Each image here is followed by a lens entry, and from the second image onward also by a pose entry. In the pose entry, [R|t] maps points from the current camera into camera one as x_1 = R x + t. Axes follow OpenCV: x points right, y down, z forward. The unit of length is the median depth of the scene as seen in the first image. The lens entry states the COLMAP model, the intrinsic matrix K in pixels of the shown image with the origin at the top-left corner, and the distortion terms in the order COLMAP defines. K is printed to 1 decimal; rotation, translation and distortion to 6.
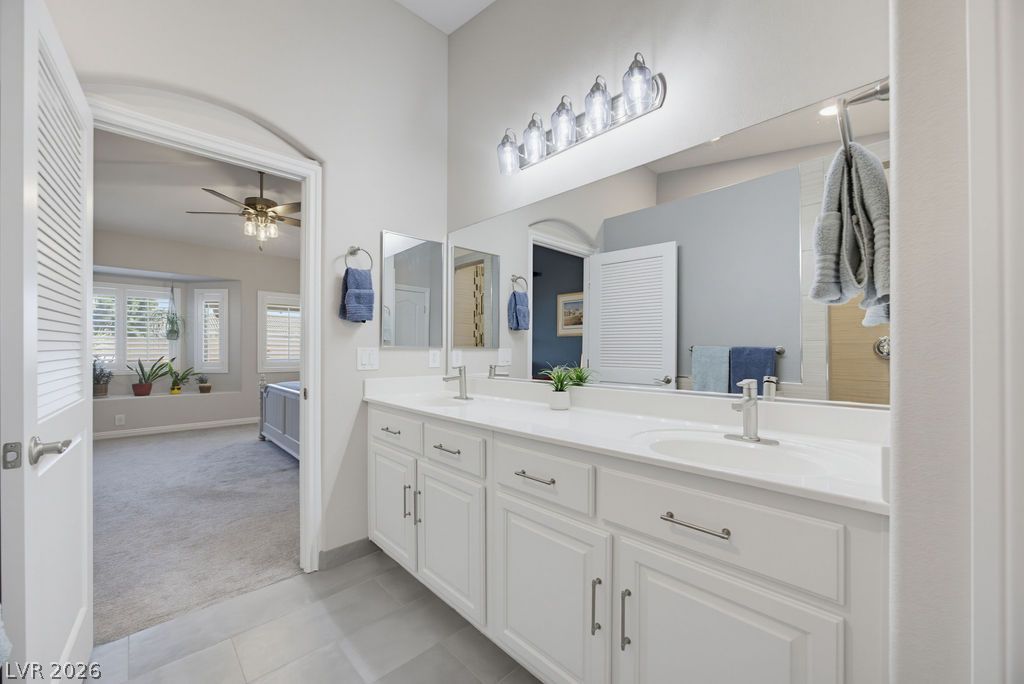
lens RADIAL K [[399.7, 0, 515.6], [0, 399.7, 344.8], [0, 0, 1]] dist [-0.021972, 0.006231]
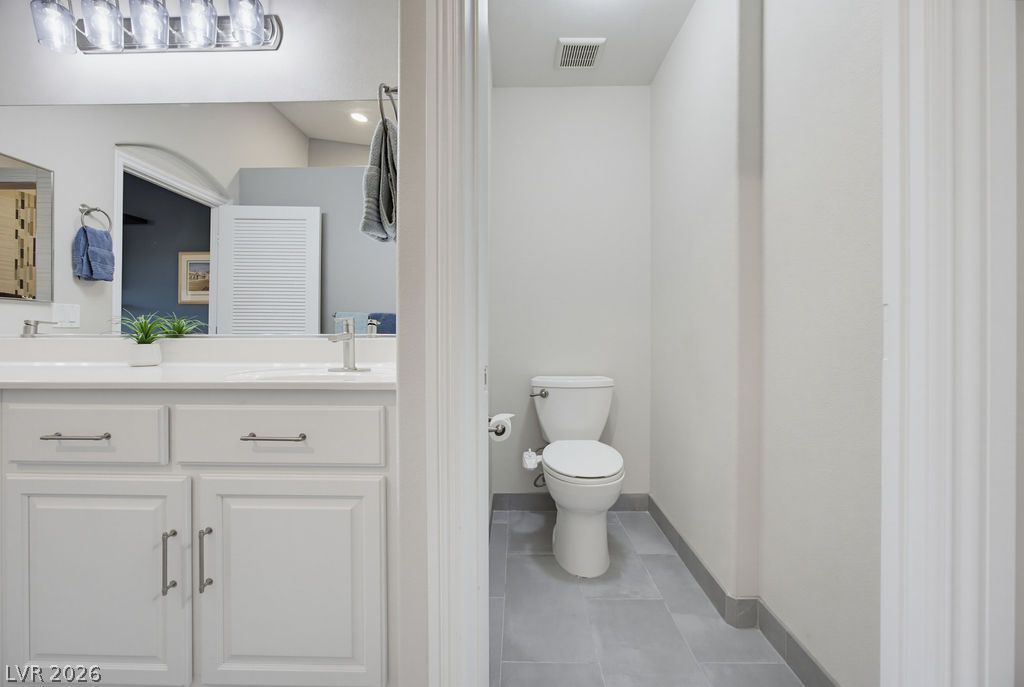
lens RADIAL K [[399.7, 0, 512.9], [0, 399.7, 331.8], [0, 0, 1]] dist [-0.021972, 0.006231]
pose [[0.710385, 0.004215, 0.703801, 0.078637], [-0.009472, 0.999949, 0.003573, 0.080404], [-0.703750, -0.009205, 0.710388, -0.104774]]
